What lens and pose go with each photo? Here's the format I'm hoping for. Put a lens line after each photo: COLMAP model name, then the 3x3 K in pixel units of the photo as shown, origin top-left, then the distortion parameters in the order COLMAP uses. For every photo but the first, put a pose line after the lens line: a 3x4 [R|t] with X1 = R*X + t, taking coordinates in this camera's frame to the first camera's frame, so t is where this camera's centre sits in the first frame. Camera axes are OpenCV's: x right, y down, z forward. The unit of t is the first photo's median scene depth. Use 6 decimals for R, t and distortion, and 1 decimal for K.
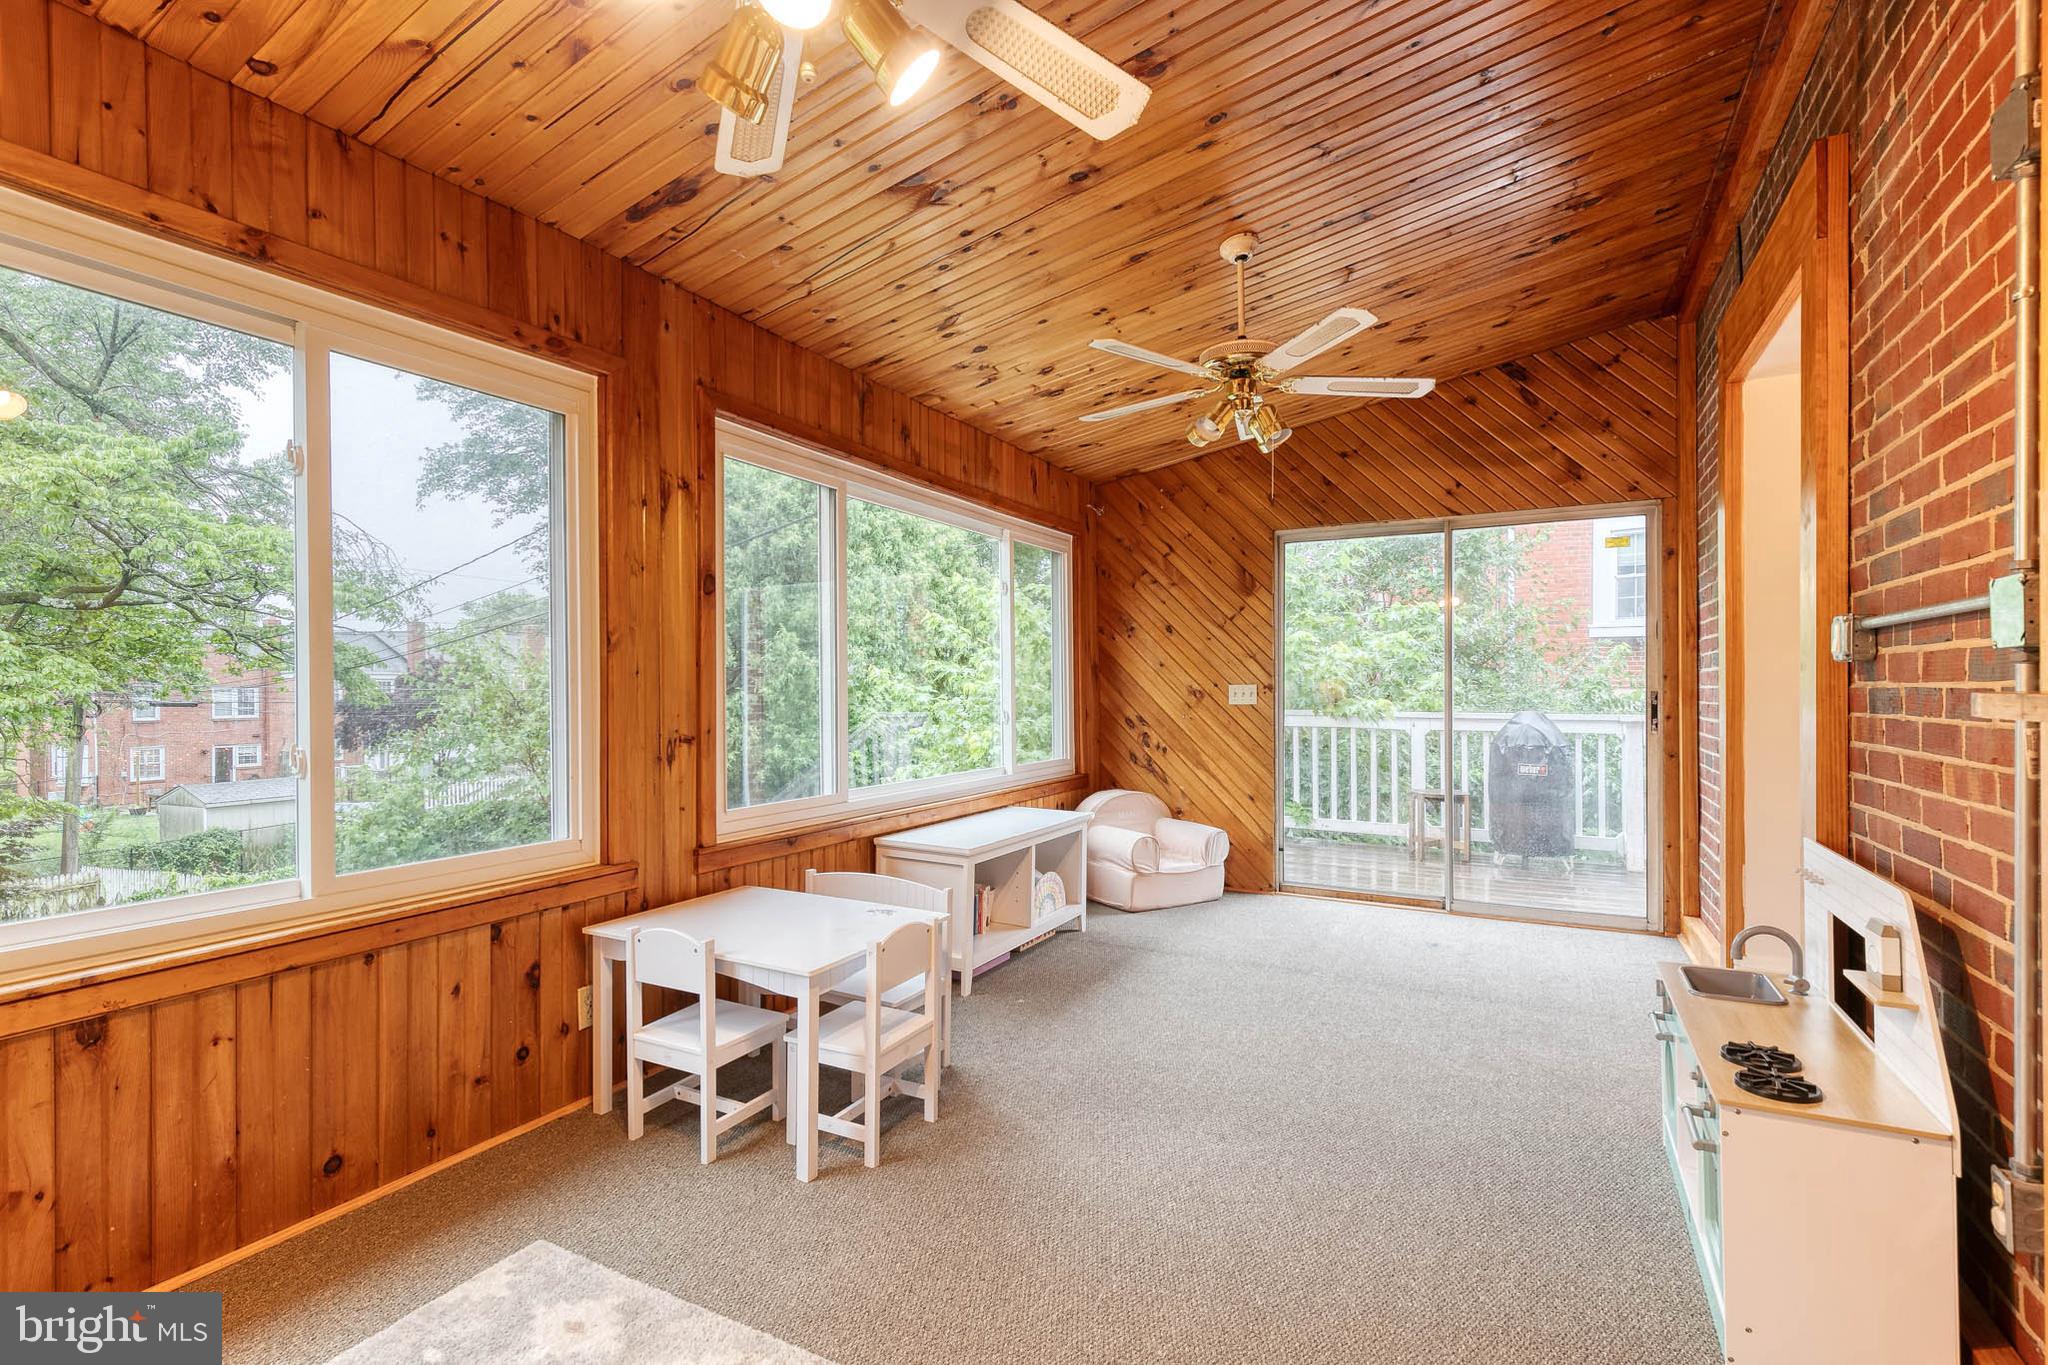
lens RADIAL K [[941.1, 0, 1045.2], [0, 941.1, 692.0], [0, 0, 1]] dist [0.028569, -0.000058]
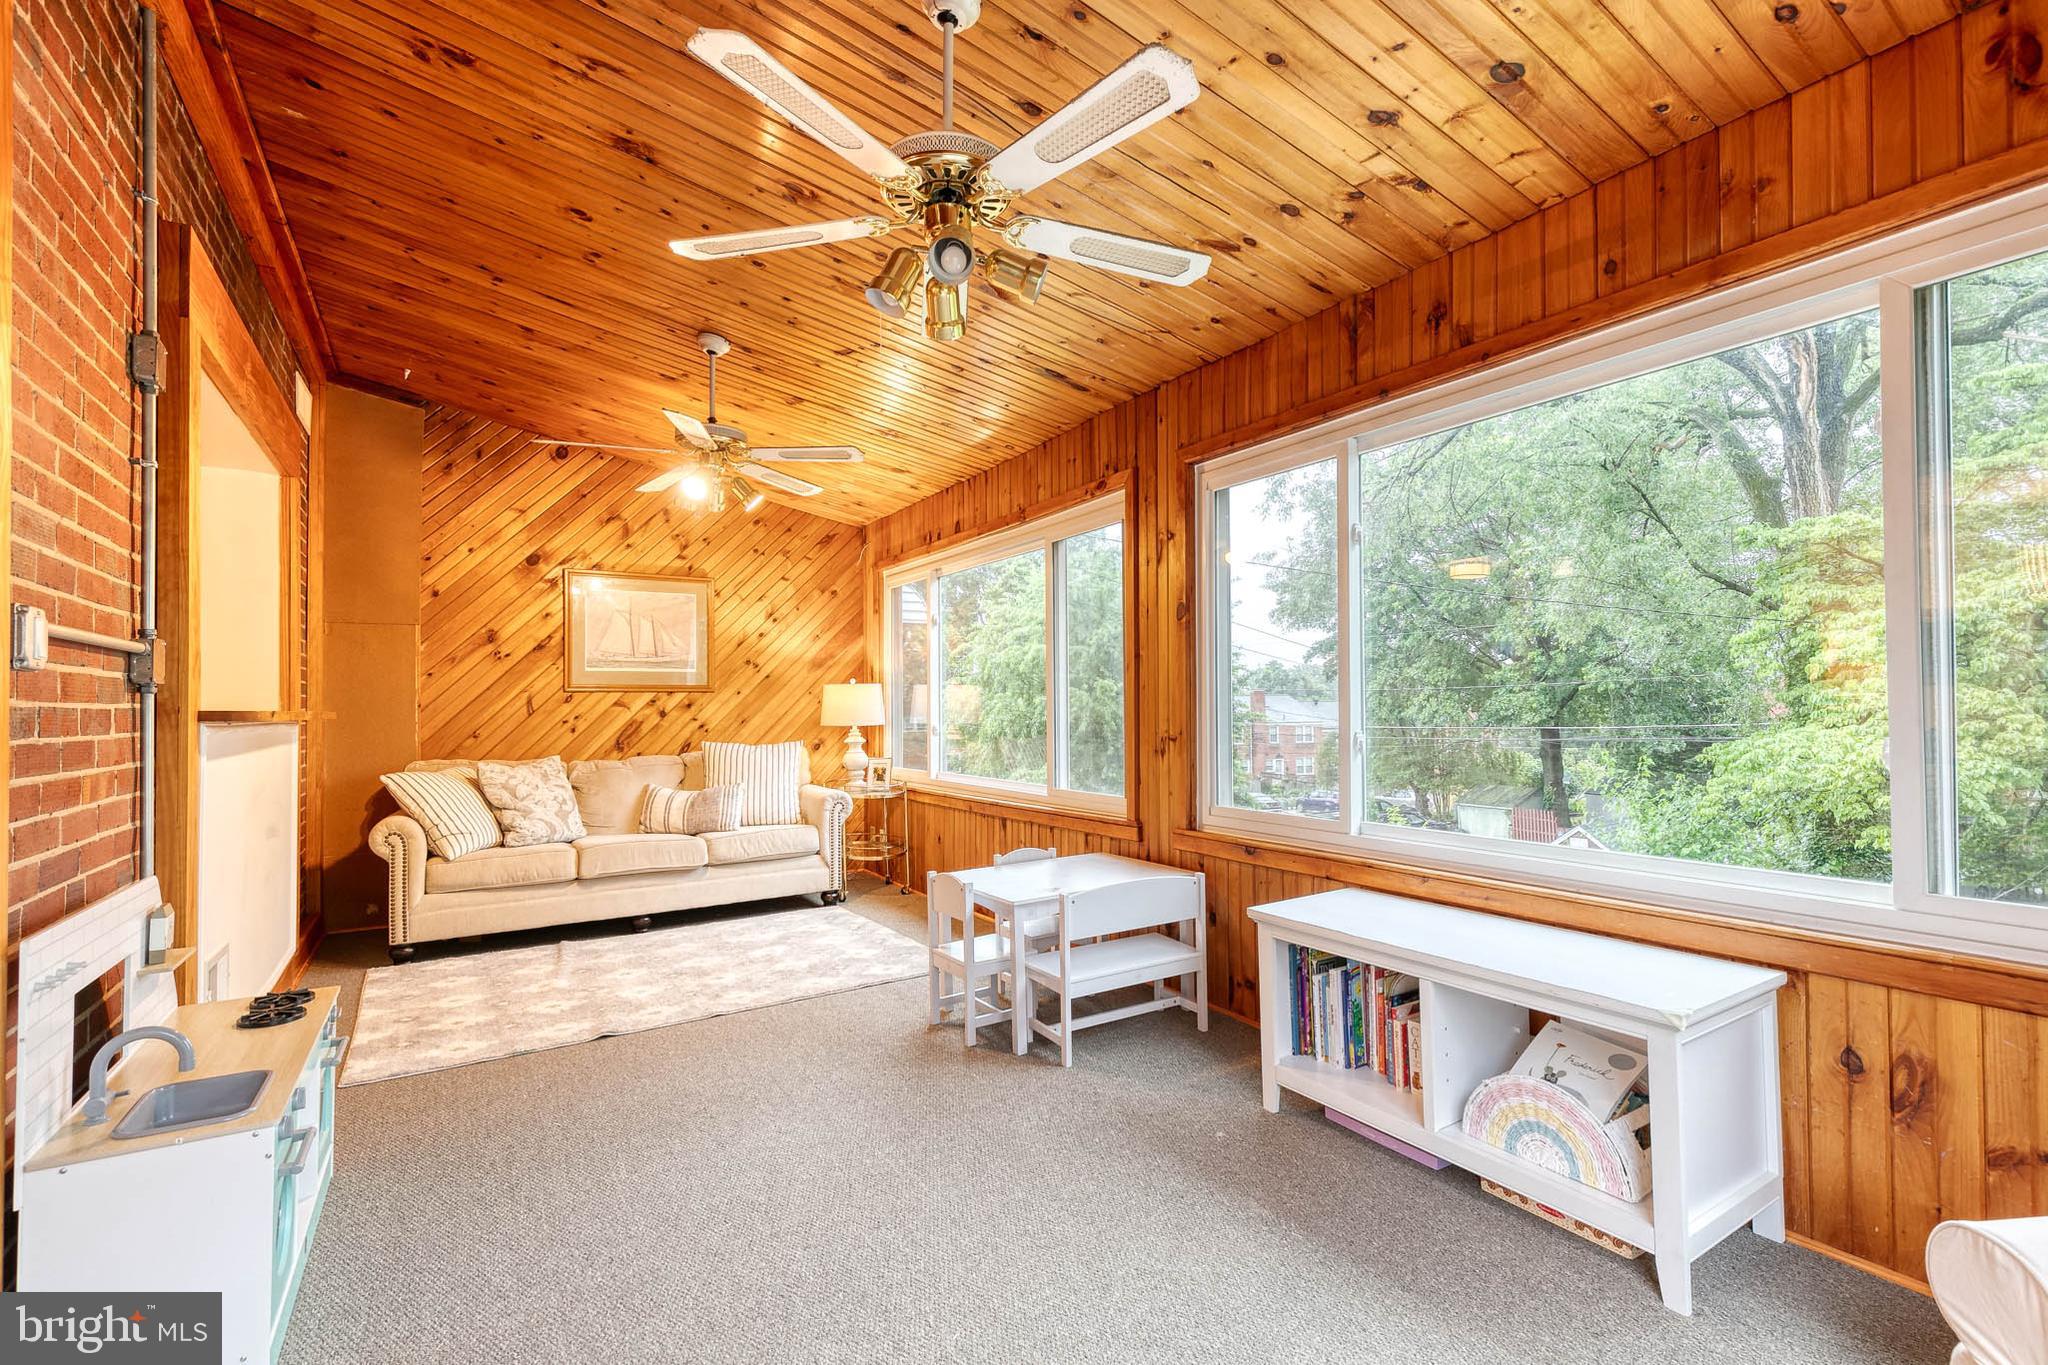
lens RADIAL K [[941.1, 0, 1045.2], [0, 941.1, 692.0], [0, 0, 1]] dist [0.028569, -0.000058]
pose [[-0.510287, -0.004057, -0.859995, 0.829521], [0.009913, 0.999895, -0.010599, -0.000221], [0.859947, -0.013933, -0.510193, 1.579327]]
